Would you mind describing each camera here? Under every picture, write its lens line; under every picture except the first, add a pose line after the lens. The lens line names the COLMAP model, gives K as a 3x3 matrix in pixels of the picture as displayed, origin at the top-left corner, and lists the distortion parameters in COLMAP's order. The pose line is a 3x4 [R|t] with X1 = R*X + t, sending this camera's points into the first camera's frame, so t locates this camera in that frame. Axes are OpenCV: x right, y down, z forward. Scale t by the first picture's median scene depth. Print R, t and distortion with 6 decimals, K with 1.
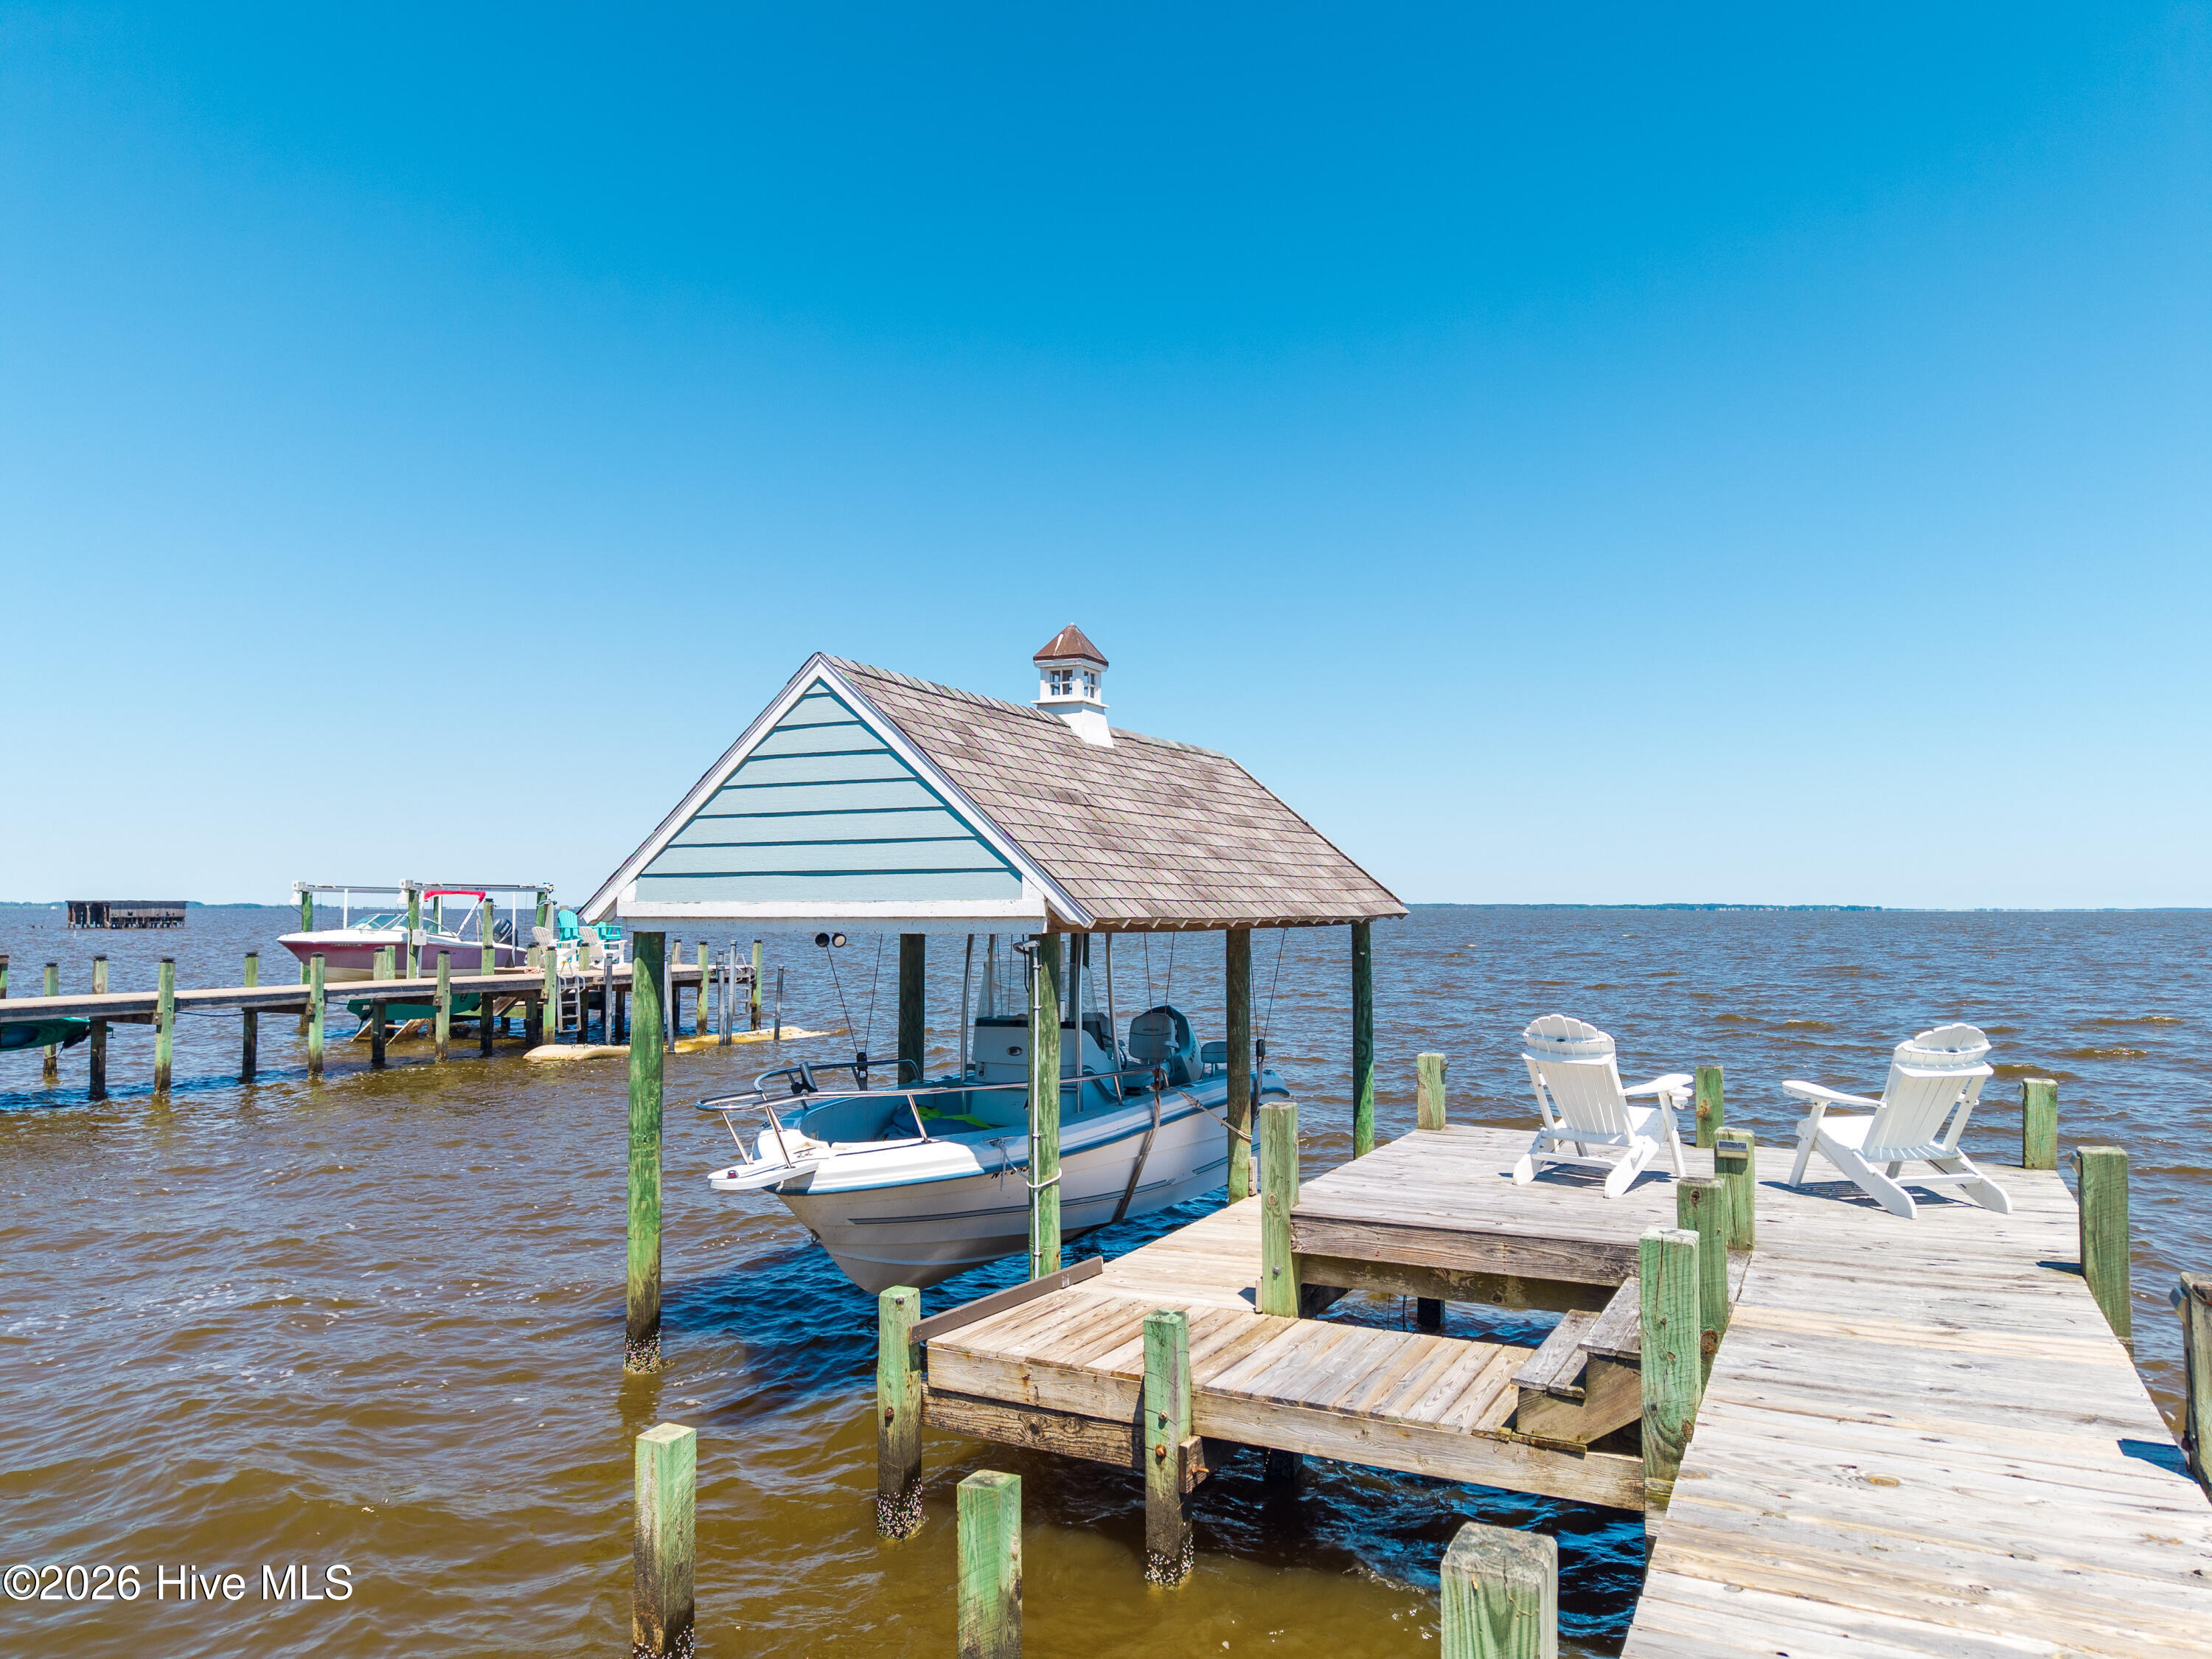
lens RADIAL K [[1470.9, 0, 1113.5], [0, 1470.9, 829.9], [0, 0, 1]] dist [0.069639, -0.081333]
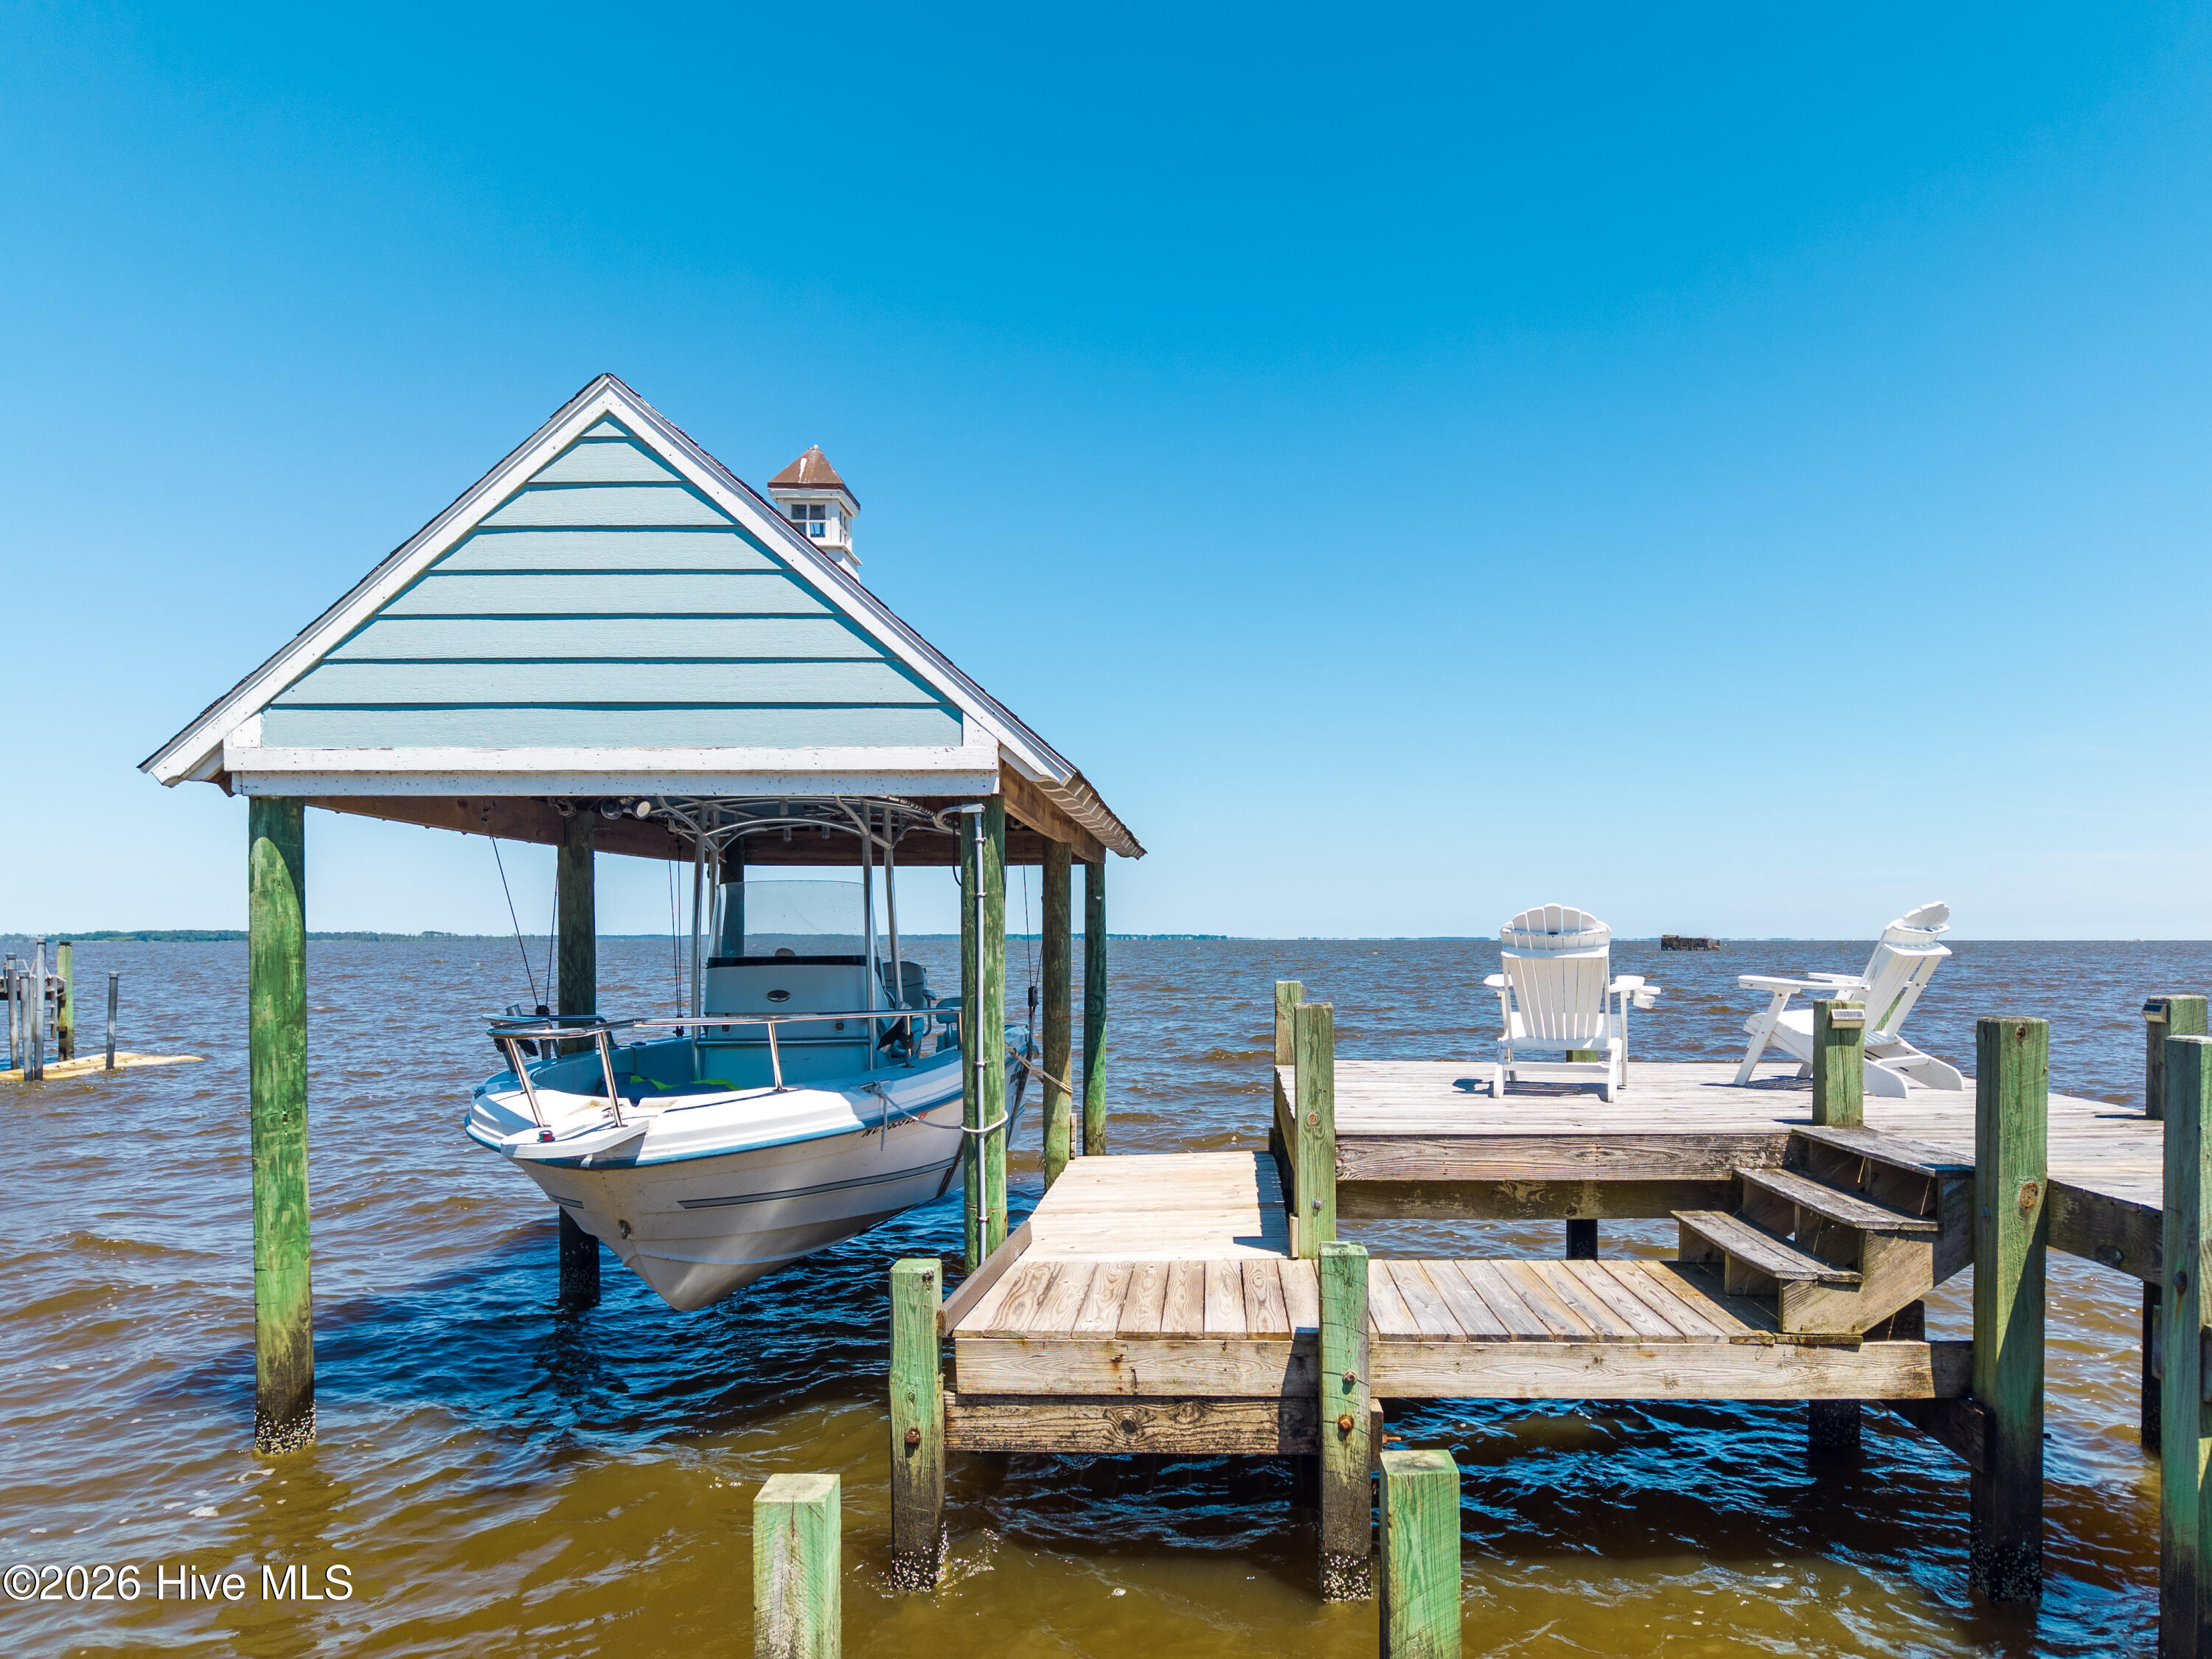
lens RADIAL K [[1504.1, 0, 1162.5], [0, 1504.1, 955.1], [0, 0, 1]] dist [0.112566, -0.187467]
pose [[0.900337, -0.004887, 0.435166, -0.335899], [-0.021261, 0.998249, 0.055198, 0.120114], [-0.434673, -0.058948, 0.898657, 0.308750]]
